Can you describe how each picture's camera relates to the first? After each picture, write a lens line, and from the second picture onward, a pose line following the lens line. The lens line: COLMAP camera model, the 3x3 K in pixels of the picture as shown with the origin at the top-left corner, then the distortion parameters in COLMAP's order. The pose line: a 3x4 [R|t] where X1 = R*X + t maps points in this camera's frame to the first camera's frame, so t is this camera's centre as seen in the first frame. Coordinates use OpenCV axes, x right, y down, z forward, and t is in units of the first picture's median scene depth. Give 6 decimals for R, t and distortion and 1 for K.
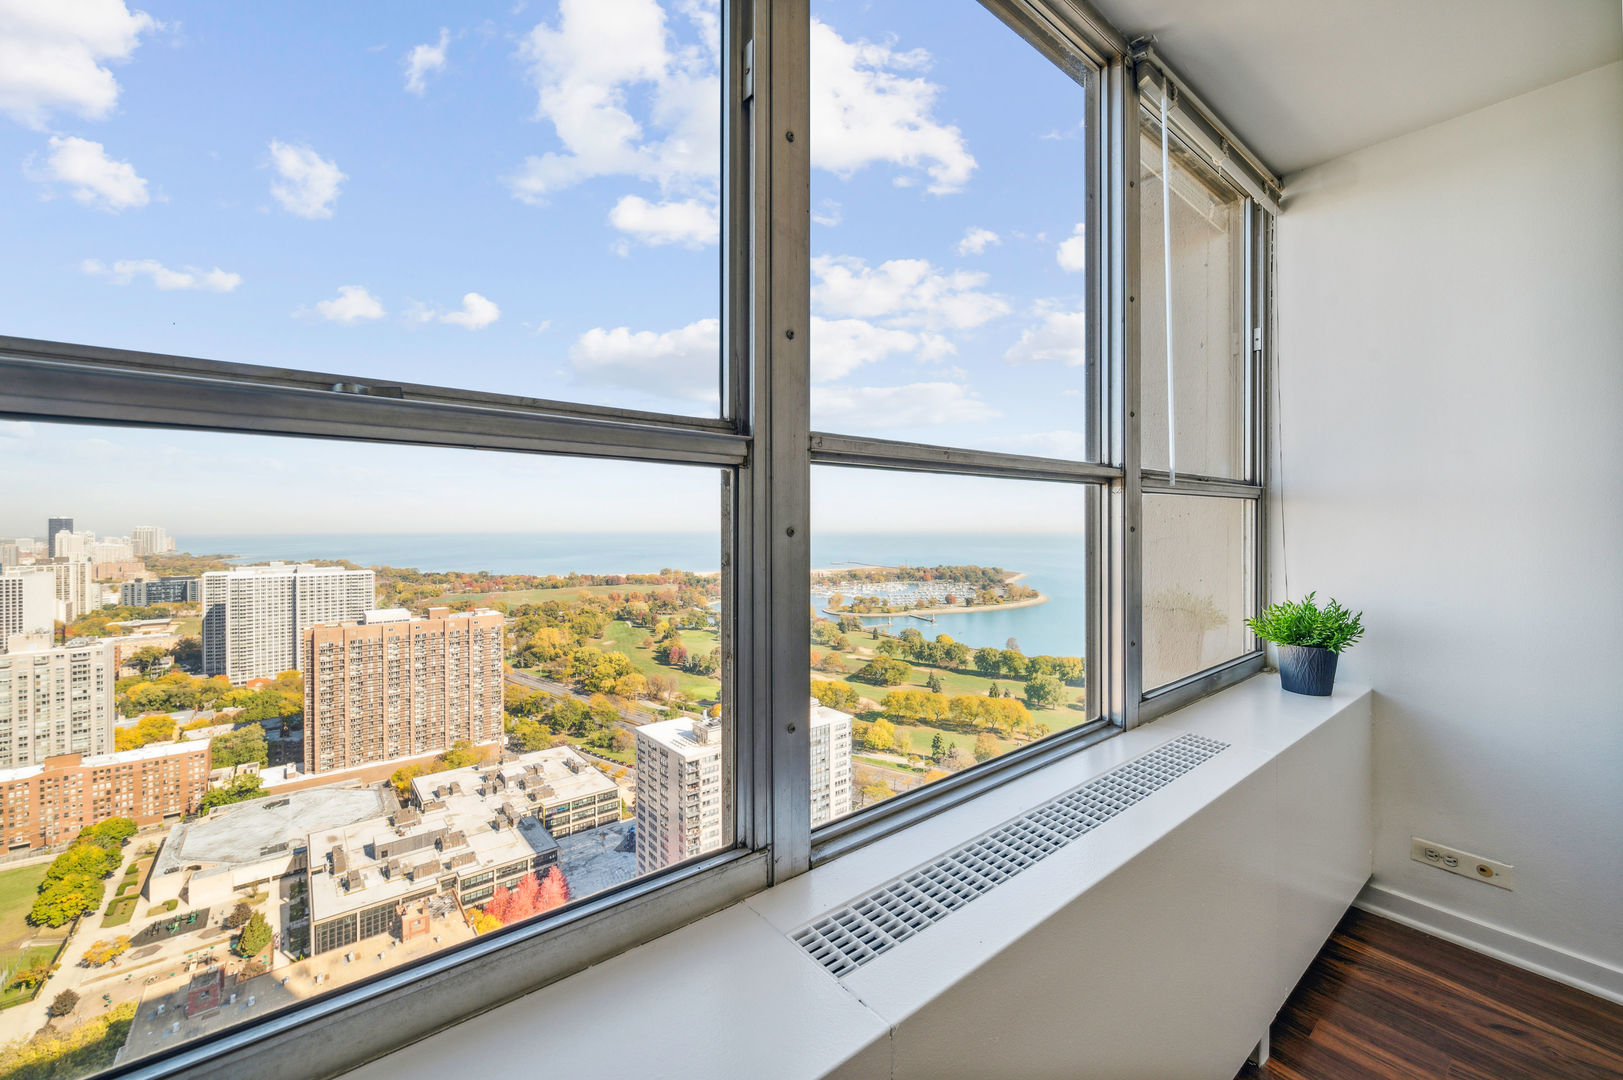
lens RADIAL K [[677.1, 0, 822.1], [0, 677.1, 538.0], [0, 0, 1]] dist [-0.002542, 0.000375]
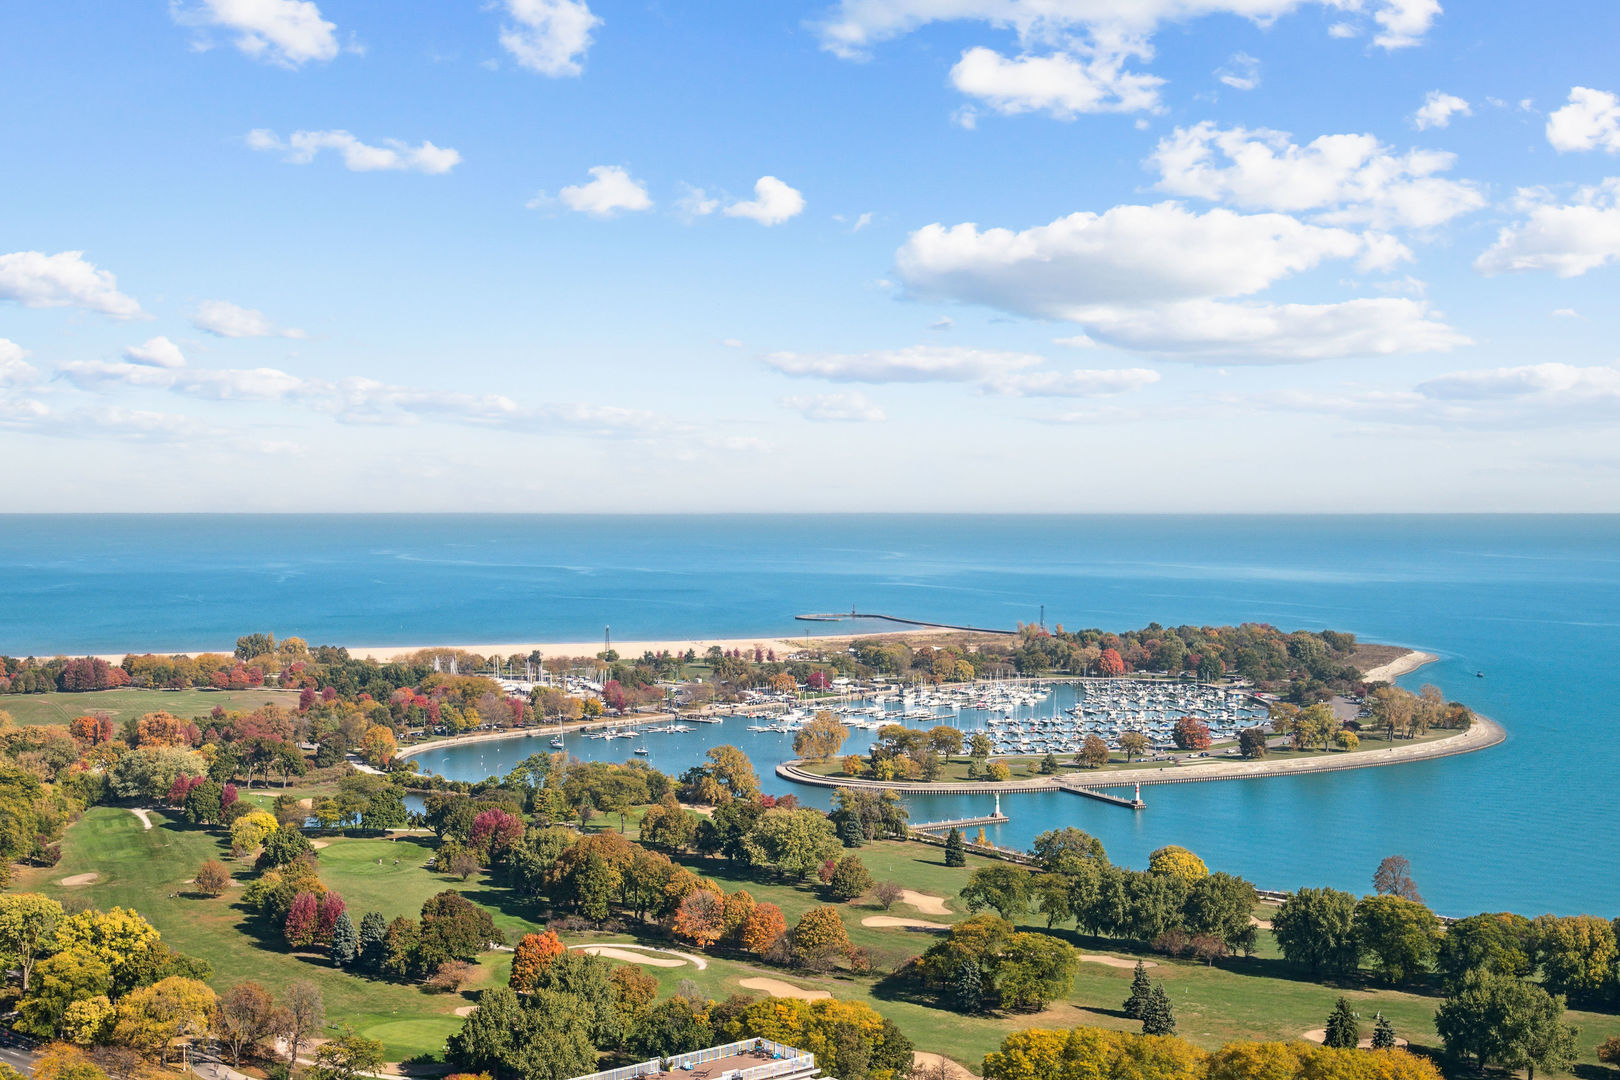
lens RADIAL K [[2152.0, 0, 805.9], [0, 2152.0, 535.5], [0, 0, 1]] dist [0.001292, 0.000000]
pose [[0.999981, 0.003378, 0.005216, -0.485600], [-0.003367, 0.999992, -0.002081, 0.040590], [-0.005223, 0.002063, 0.999984, -1.384302]]
